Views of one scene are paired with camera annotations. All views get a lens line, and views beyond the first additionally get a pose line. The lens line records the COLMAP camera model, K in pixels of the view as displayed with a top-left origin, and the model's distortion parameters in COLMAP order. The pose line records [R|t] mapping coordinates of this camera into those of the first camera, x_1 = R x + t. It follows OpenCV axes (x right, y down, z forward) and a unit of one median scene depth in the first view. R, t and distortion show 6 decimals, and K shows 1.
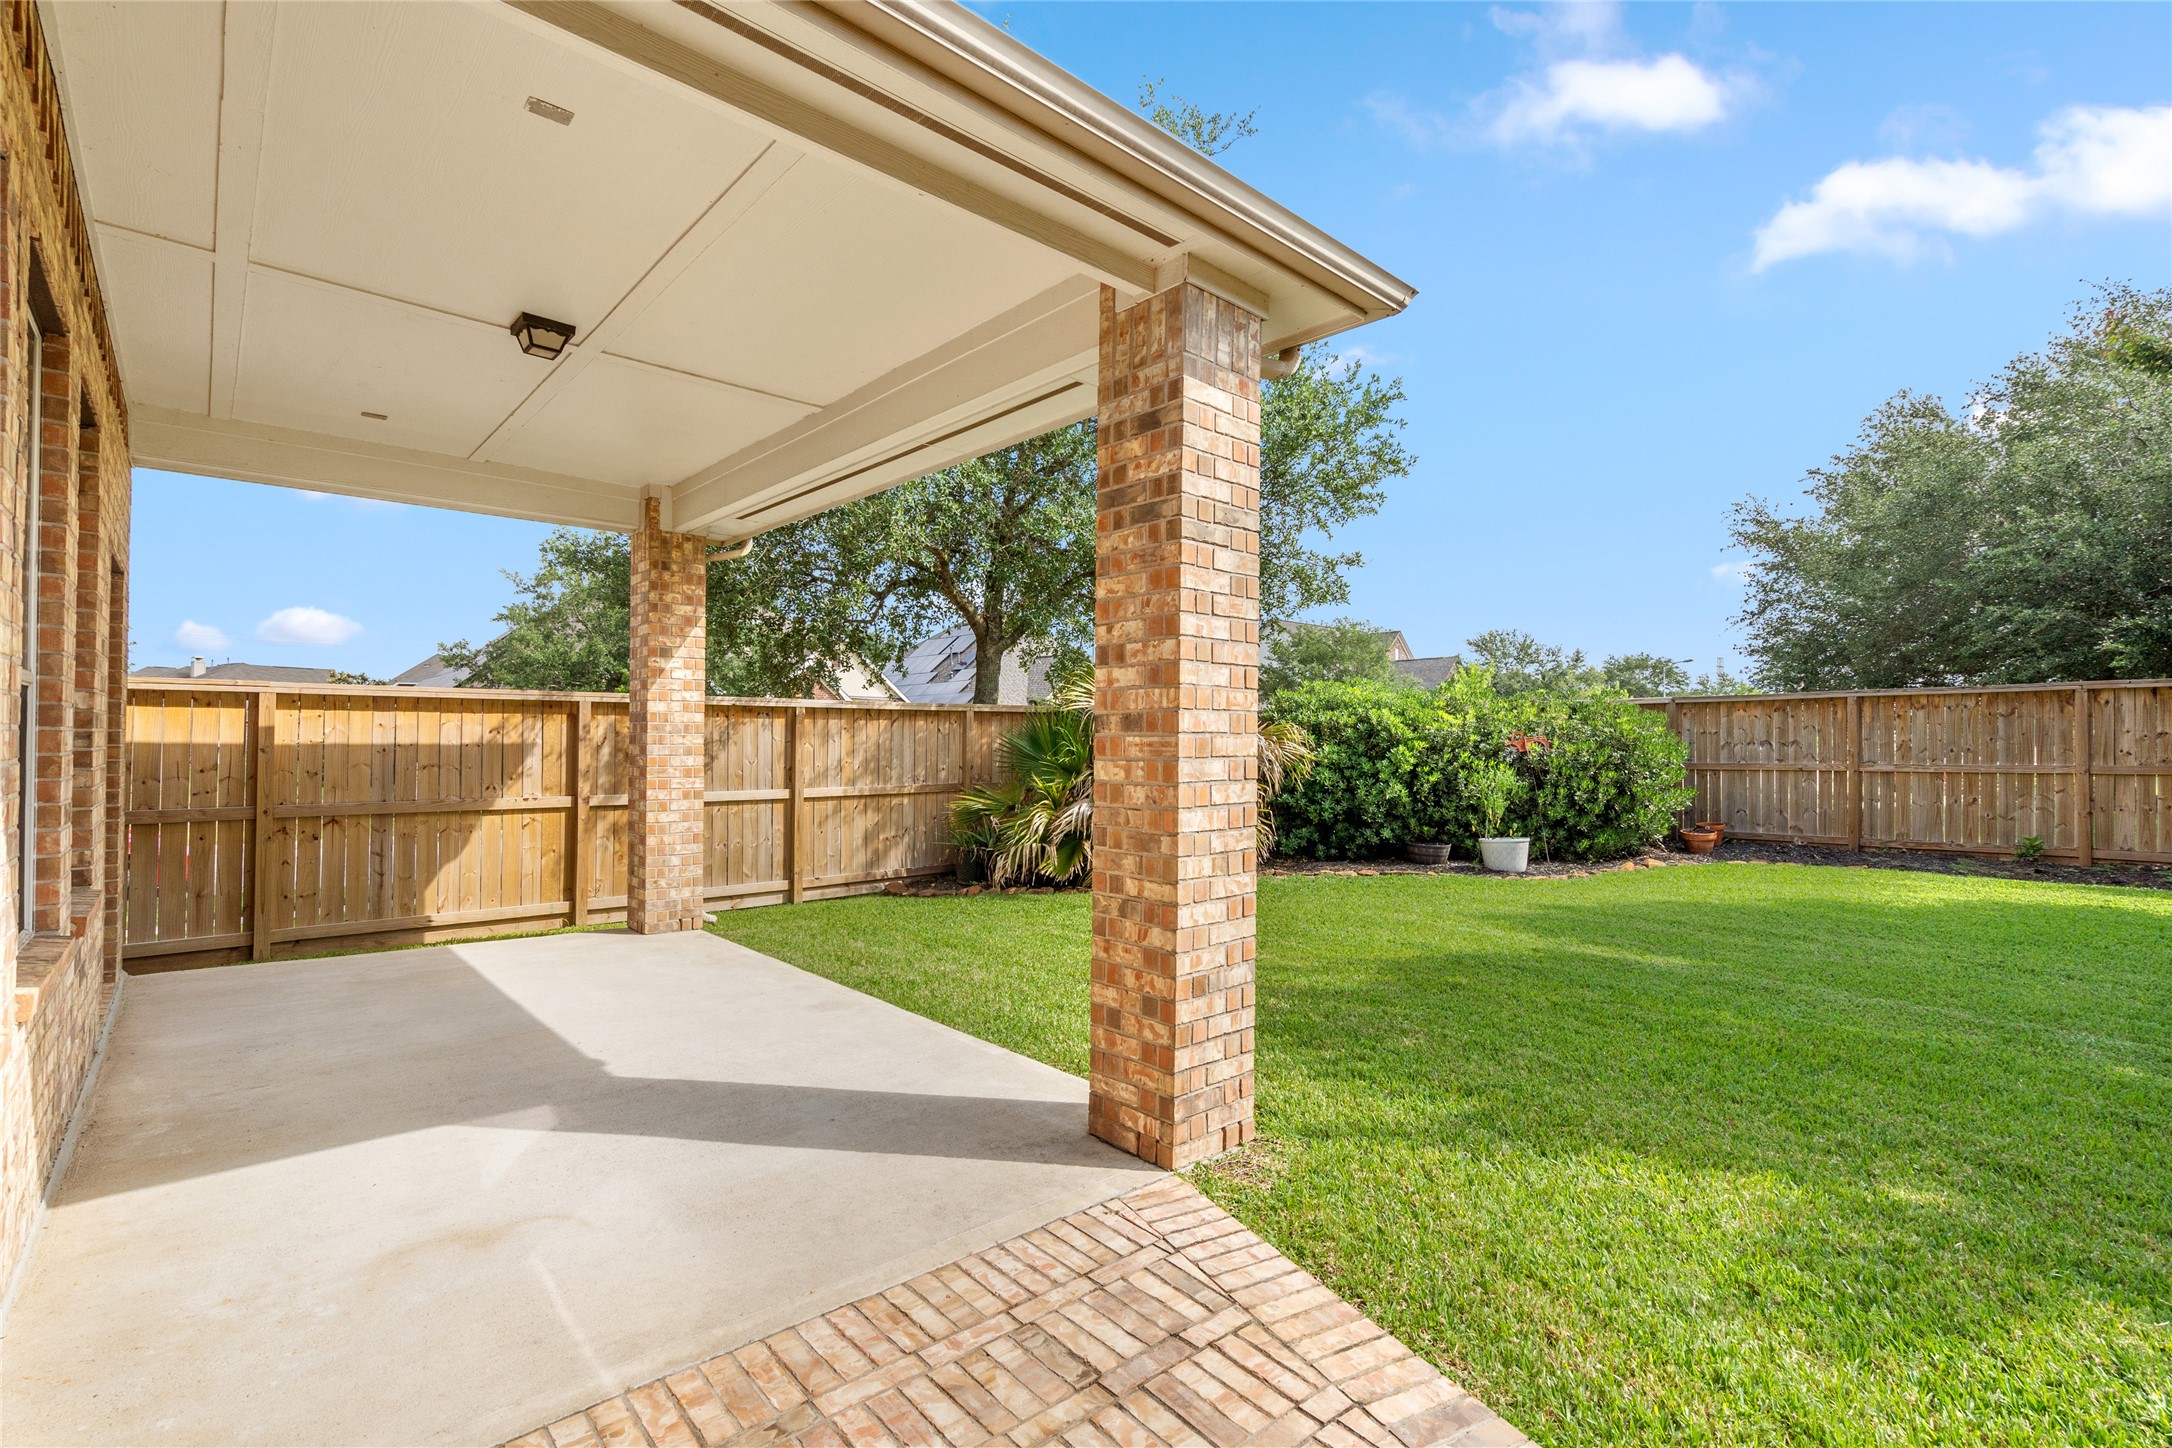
lens RADIAL K [[988.3, 0, 1085.8], [0, 988.3, 731.0], [0, 0, 1]] dist [-0.000051, 0.000031]
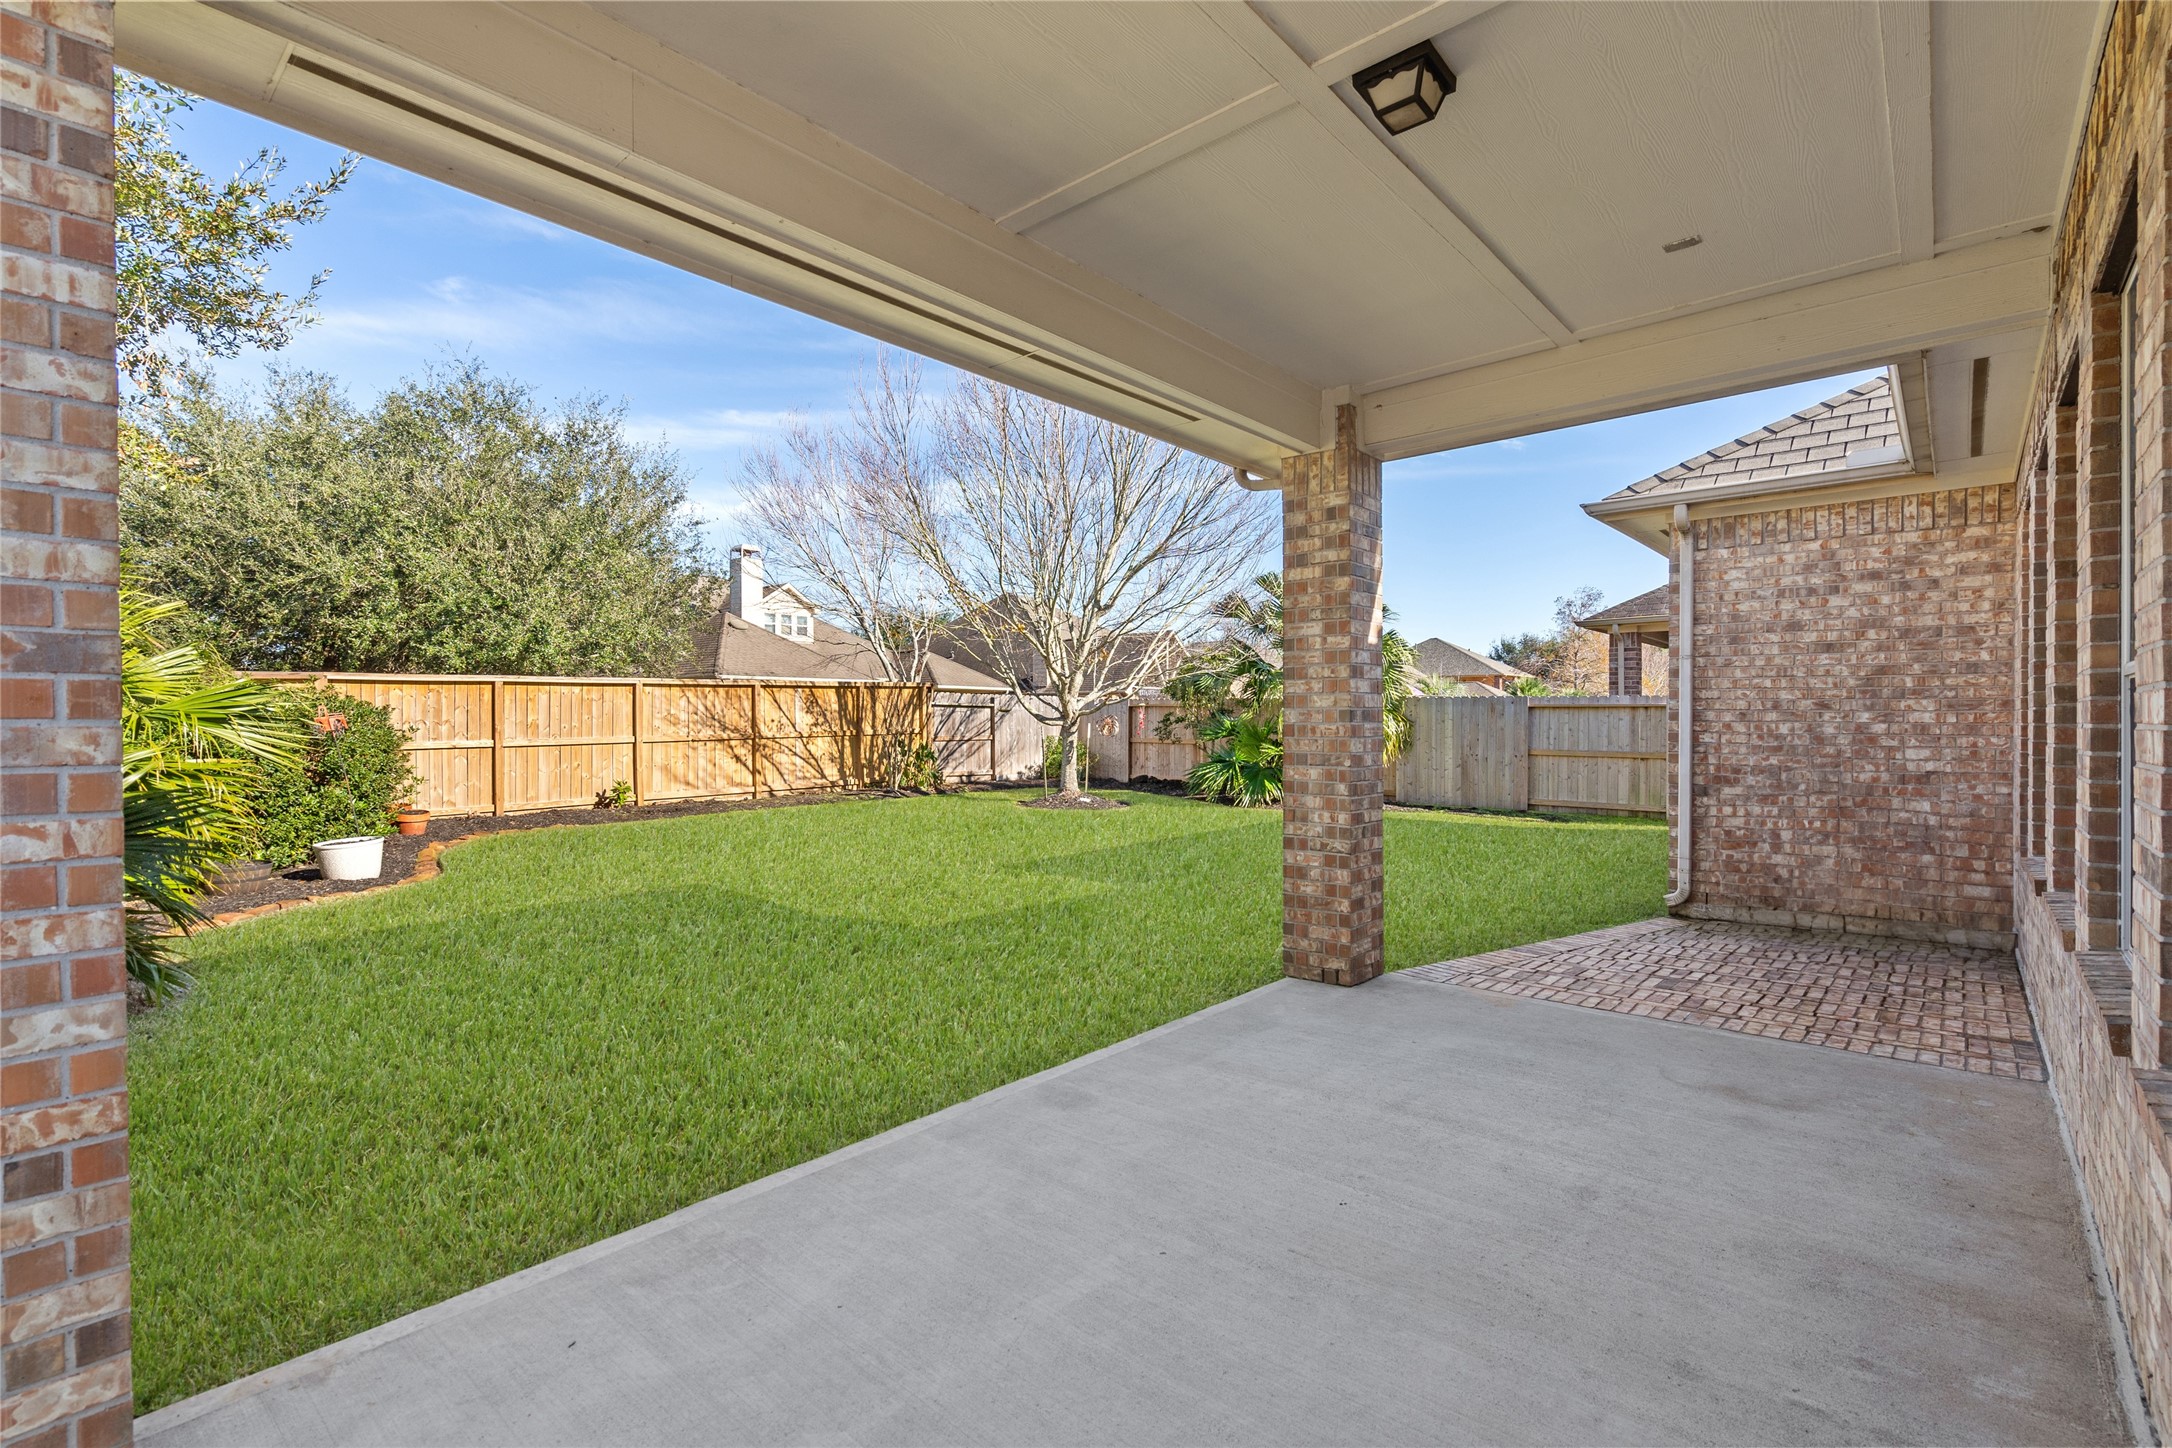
lens RADIAL K [[988.3, 0, 1084.7], [0, 988.3, 726.7], [0, 0, 1]] dist [-0.000051, 0.000031]
pose [[-0.124722, -0.009820, 0.992143, -1.921992], [-0.010747, 0.999906, 0.008546, 0.004215], [-0.992133, -0.009596, -0.124816, 2.137299]]
